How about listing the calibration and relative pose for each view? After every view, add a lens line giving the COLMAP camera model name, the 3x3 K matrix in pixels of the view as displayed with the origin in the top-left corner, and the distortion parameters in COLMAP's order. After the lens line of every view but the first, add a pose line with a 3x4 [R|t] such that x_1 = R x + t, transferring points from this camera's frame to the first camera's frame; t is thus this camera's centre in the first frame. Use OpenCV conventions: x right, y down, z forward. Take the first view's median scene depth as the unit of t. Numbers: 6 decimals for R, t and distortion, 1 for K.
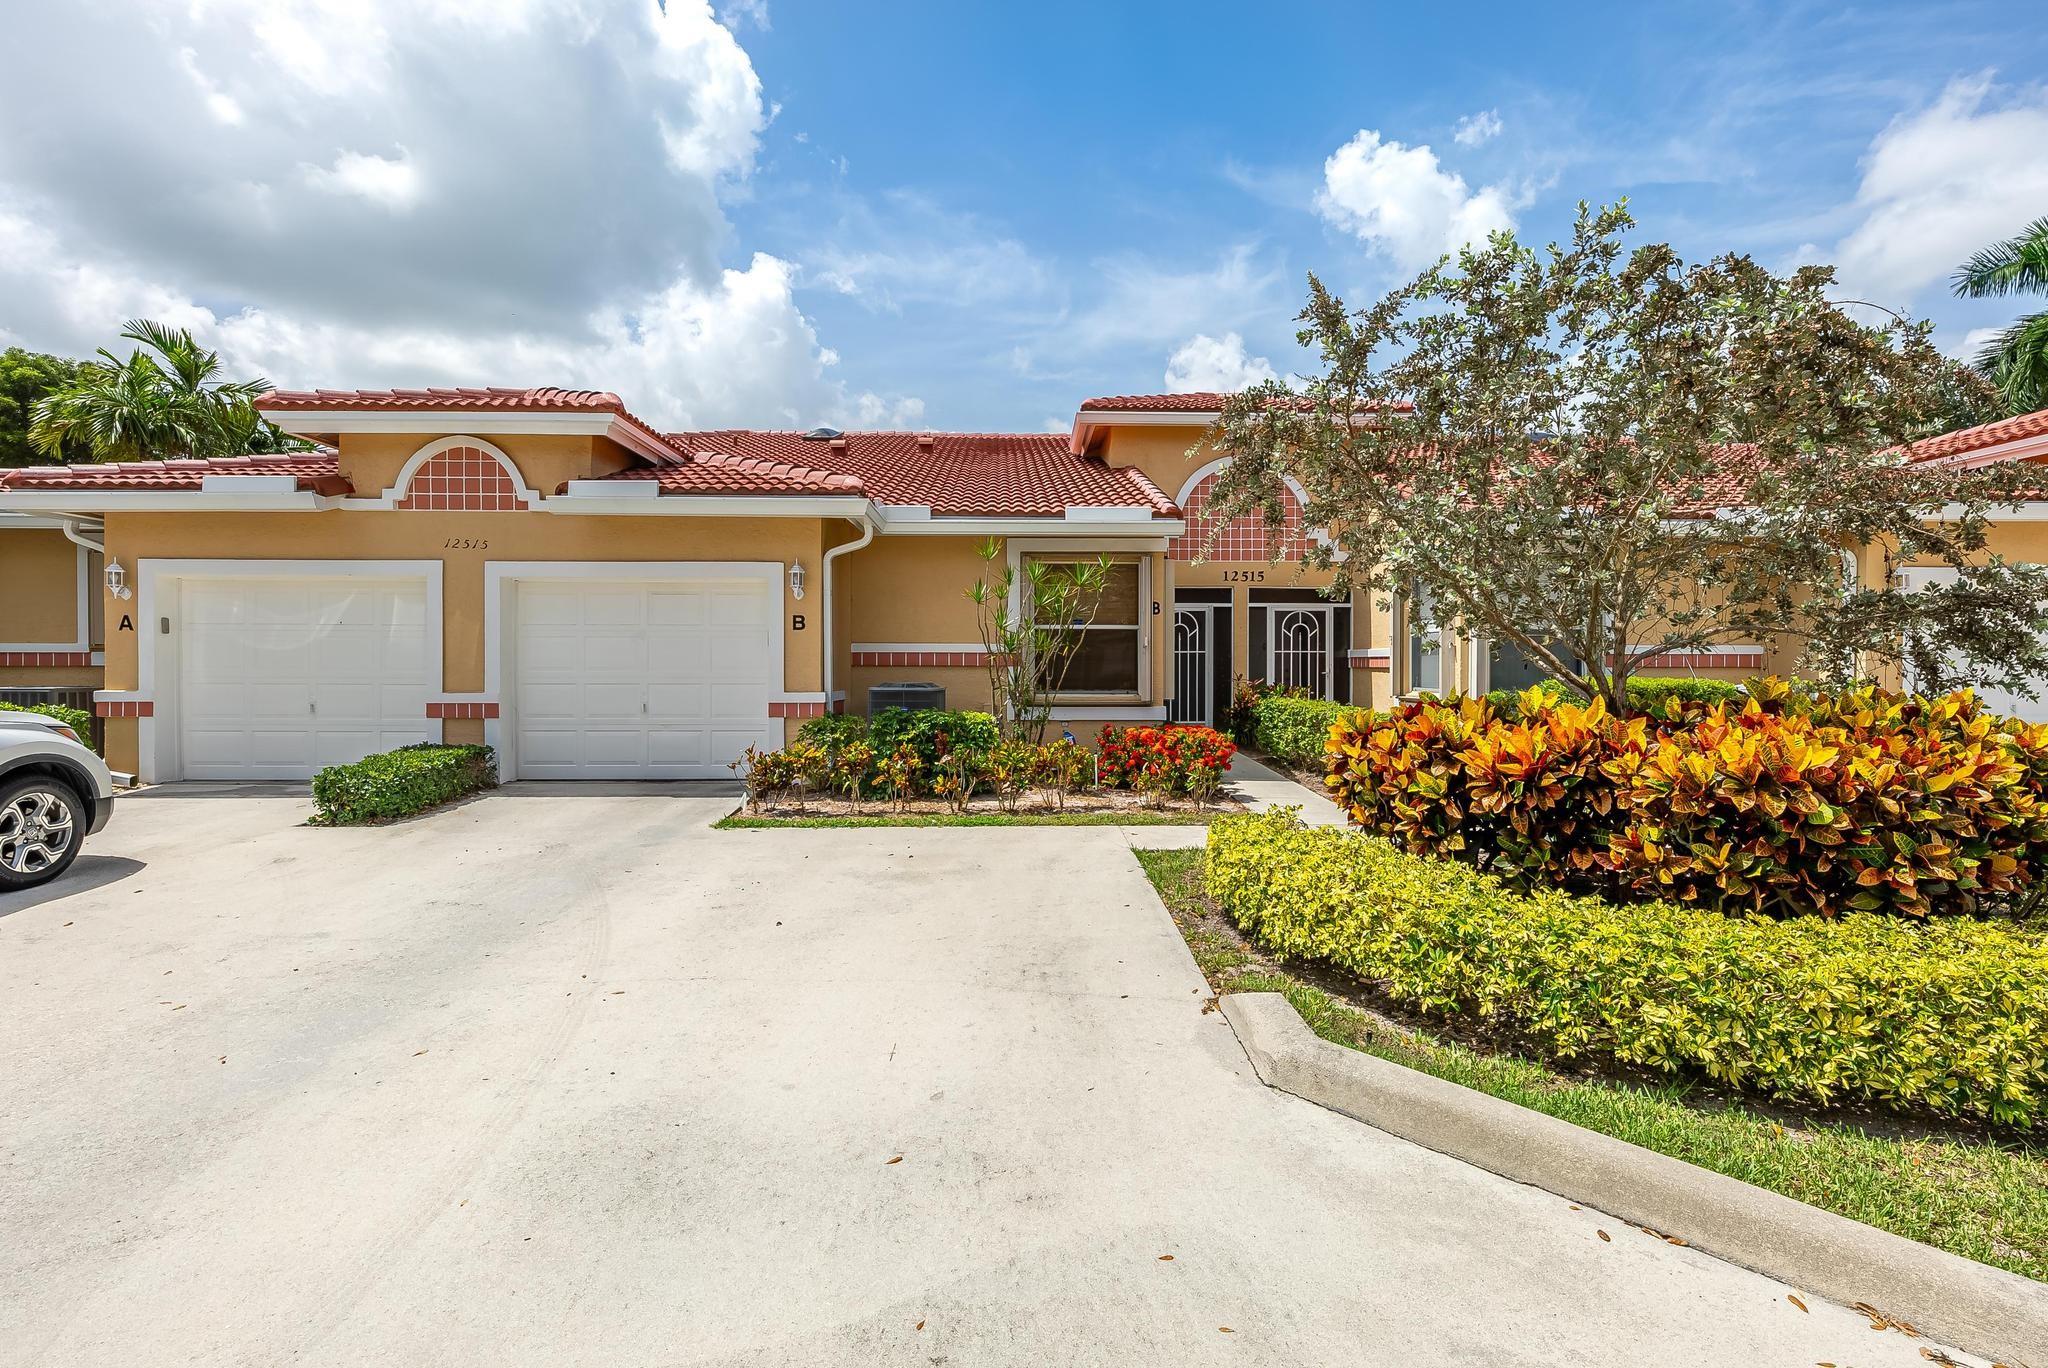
lens RADIAL K [[905.2, 0, 1029.5], [0, 905.2, 673.7], [0, 0, 1]] dist [0.003709, 0.000435]
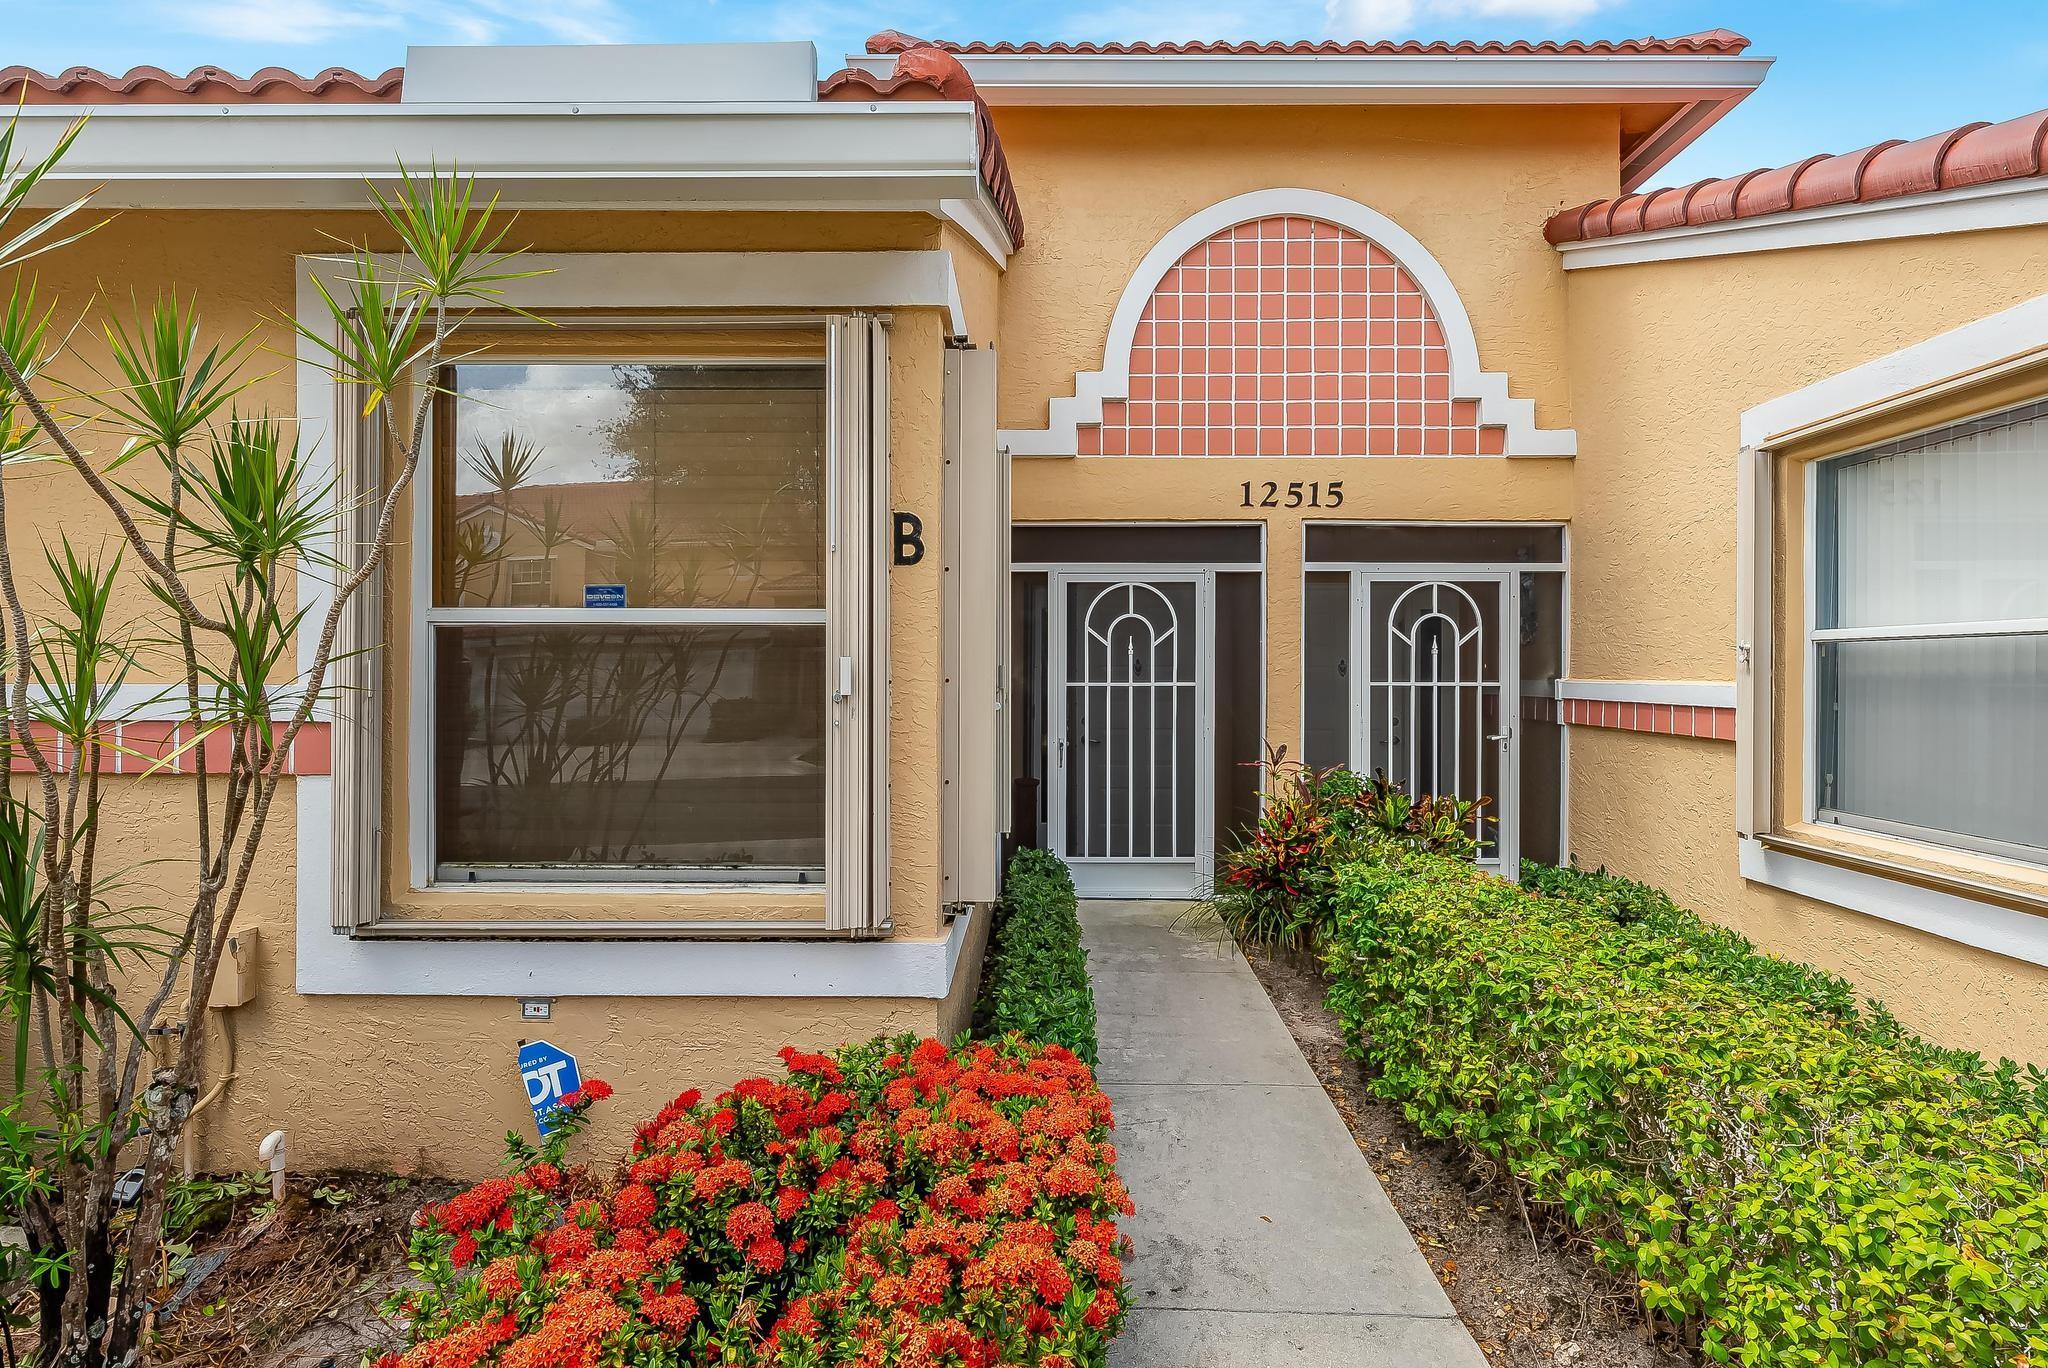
lens RADIAL K [[1058.0, 0, 1024.0], [0, 1058.0, 684.0], [0, 0, 1]] dist [-0.000797, -0.000029]
pose [[0.999381, -0.000319, -0.035184, 0.139202], [0.000249, 0.999998, -0.001992, -0.024072], [0.035185, 0.001982, 0.999379, 0.546789]]
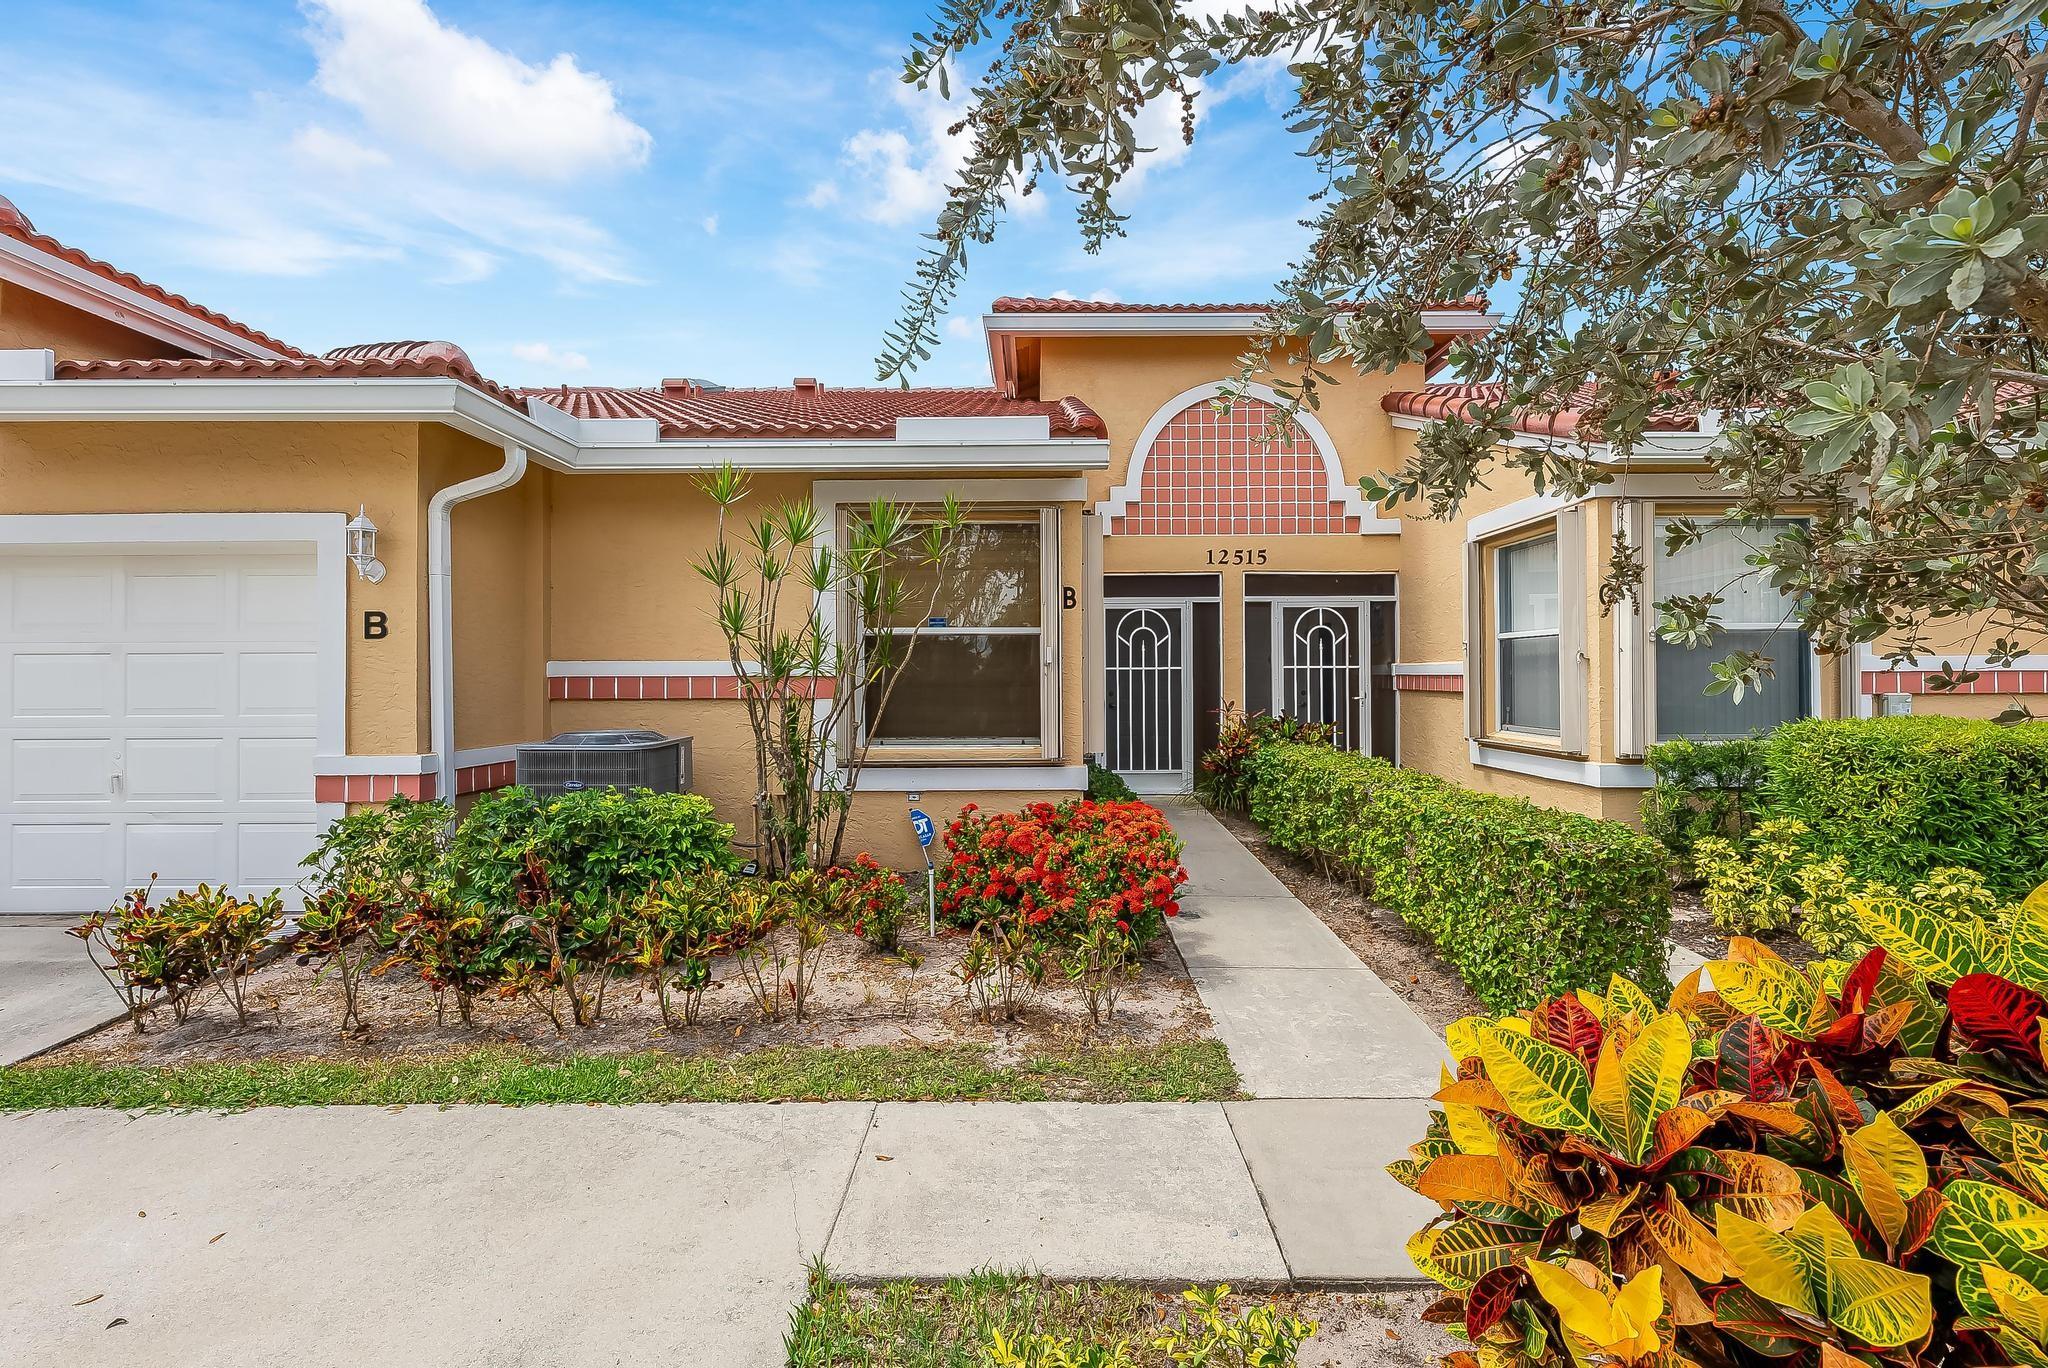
lens RADIAL K [[905.2, 0, 1029.5], [0, 905.2, 673.7], [0, 0, 1]] dist [0.003709, 0.000435]
pose [[0.999660, -0.008011, -0.024797, 0.099464], [0.007635, 0.999855, -0.015213, -0.010754], [0.024915, 0.015019, 0.999577, 0.323997]]
